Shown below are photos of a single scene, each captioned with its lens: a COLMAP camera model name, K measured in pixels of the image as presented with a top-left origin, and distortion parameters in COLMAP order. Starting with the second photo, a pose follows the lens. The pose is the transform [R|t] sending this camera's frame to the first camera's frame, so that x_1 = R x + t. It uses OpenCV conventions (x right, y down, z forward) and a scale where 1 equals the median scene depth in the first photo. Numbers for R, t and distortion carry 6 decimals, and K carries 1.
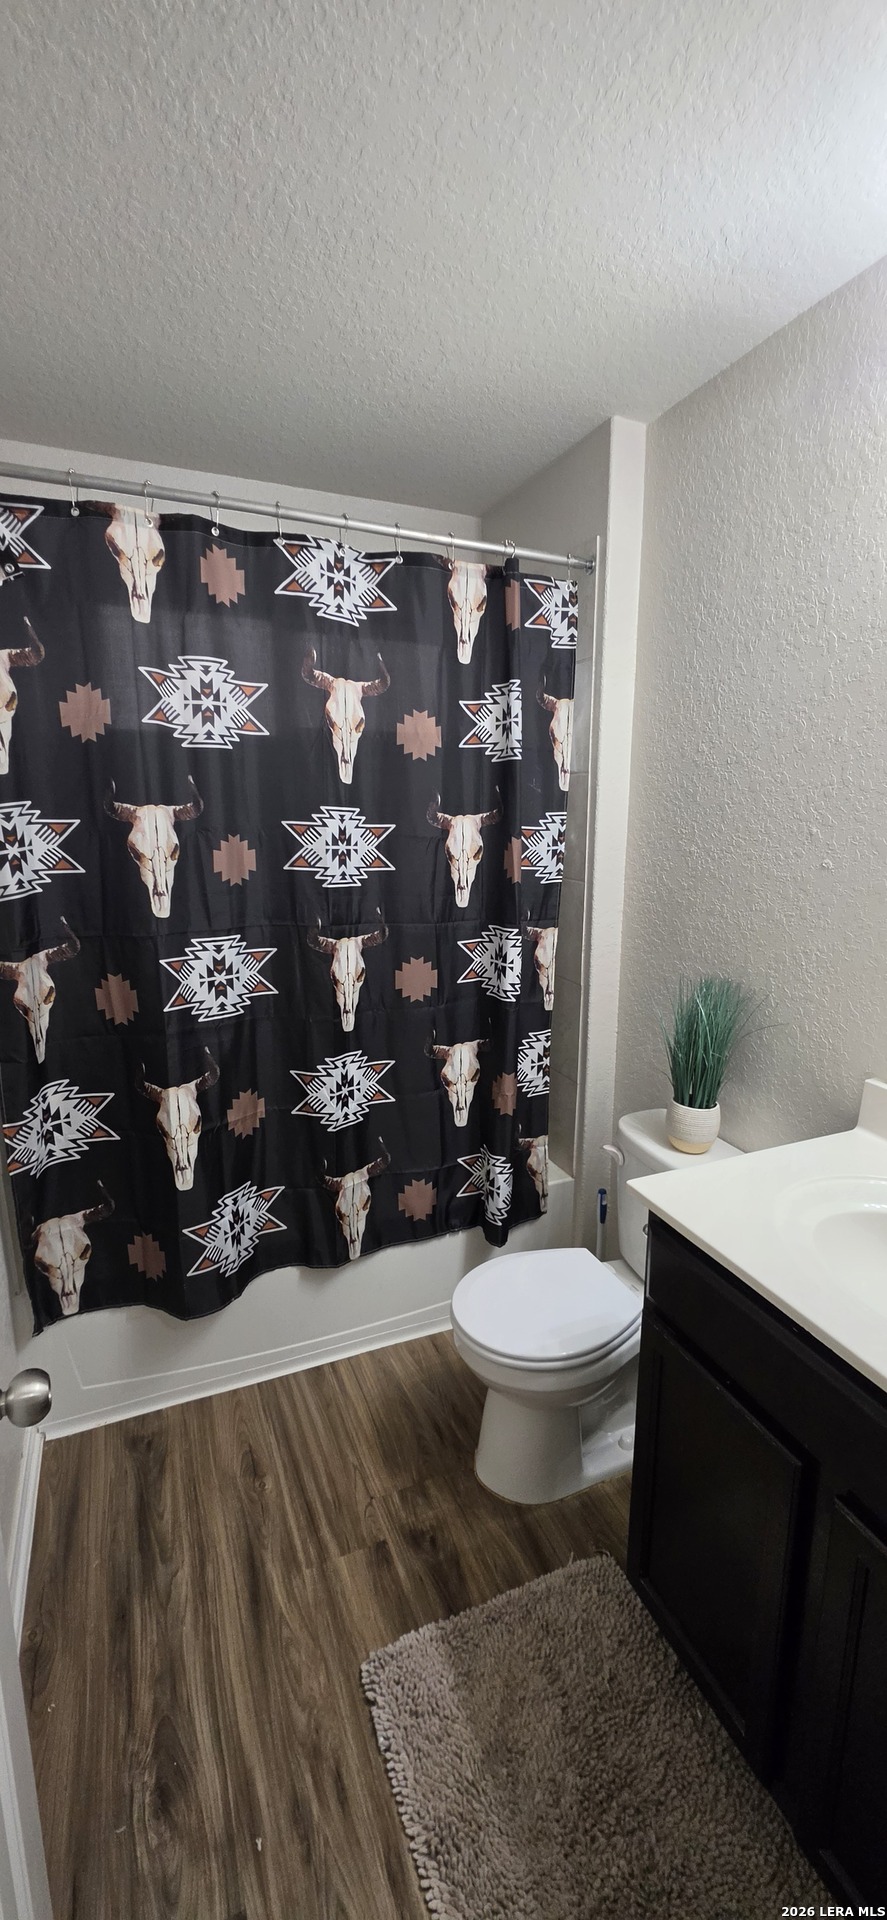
lens RADIAL K [[773.2, 0, 461.2], [0, 773.2, 957.2], [0, 0, 1]] dist [-0.006462, 0.000483]
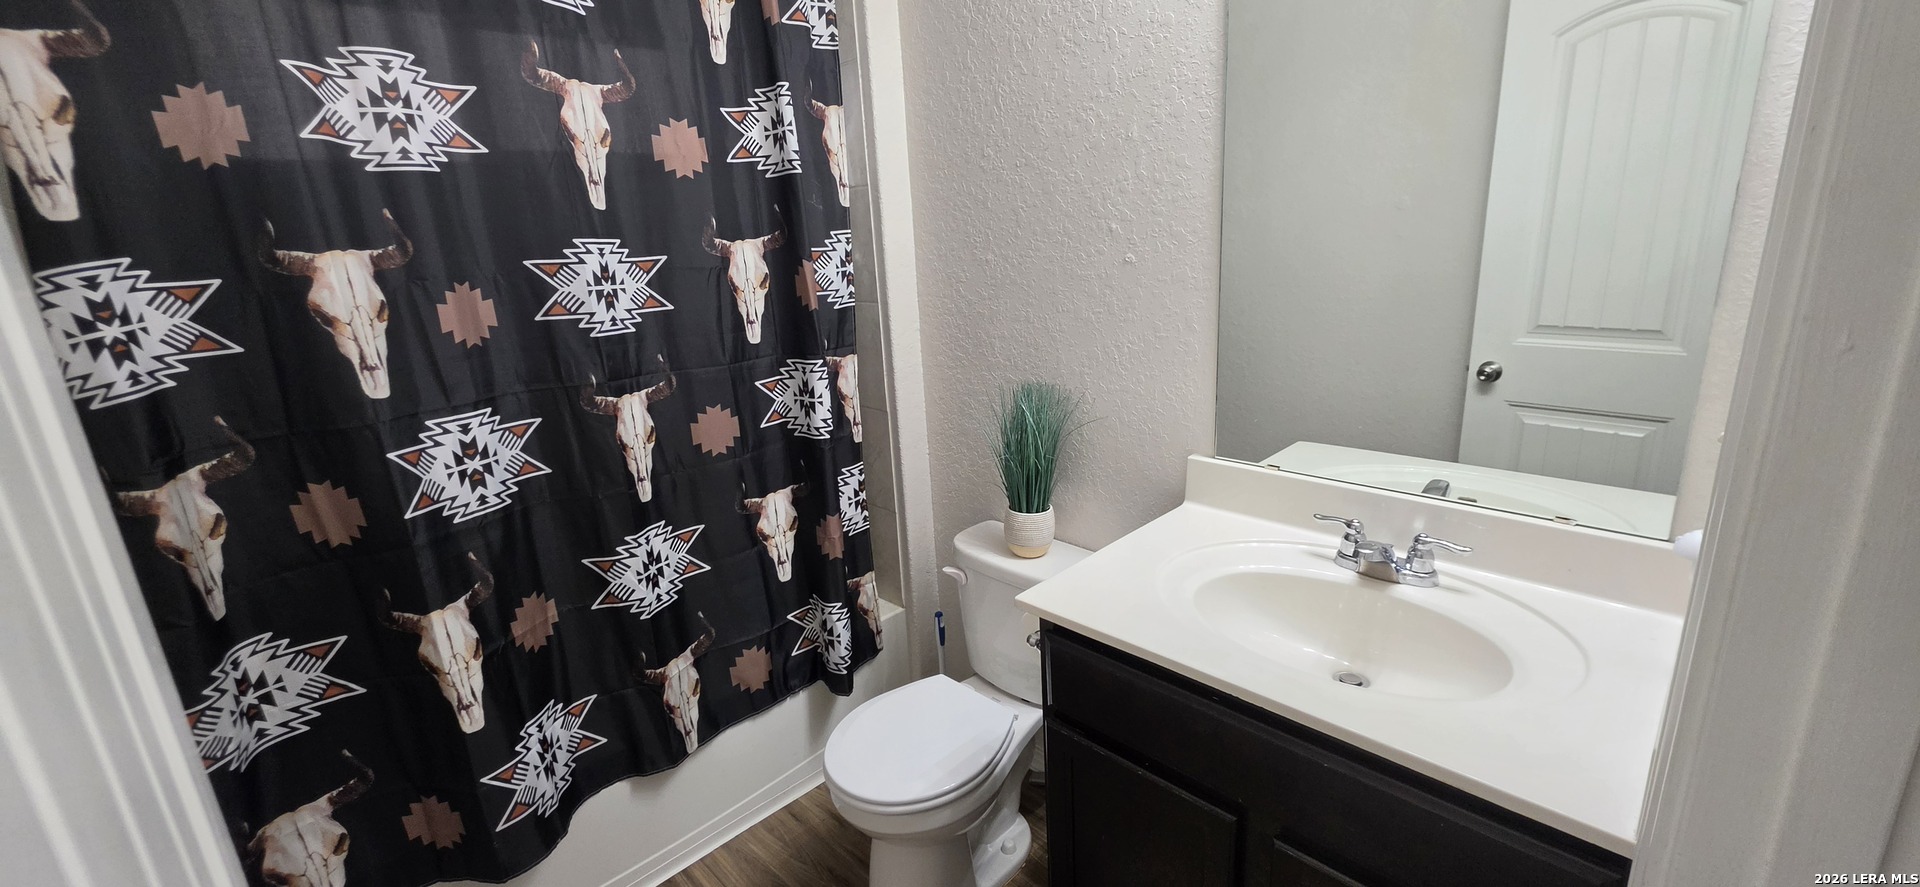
lens RADIAL K [[773.2, 0, 963.2], [0, 773.2, 434.5], [0, 0, 1]] dist [-0.006462, 0.000483]
pose [[0.931201, -0.152913, 0.330882, -0.097753], [0.133446, 0.987747, 0.080918, -0.000615], [-0.339201, -0.031196, 0.940197, 0.079076]]
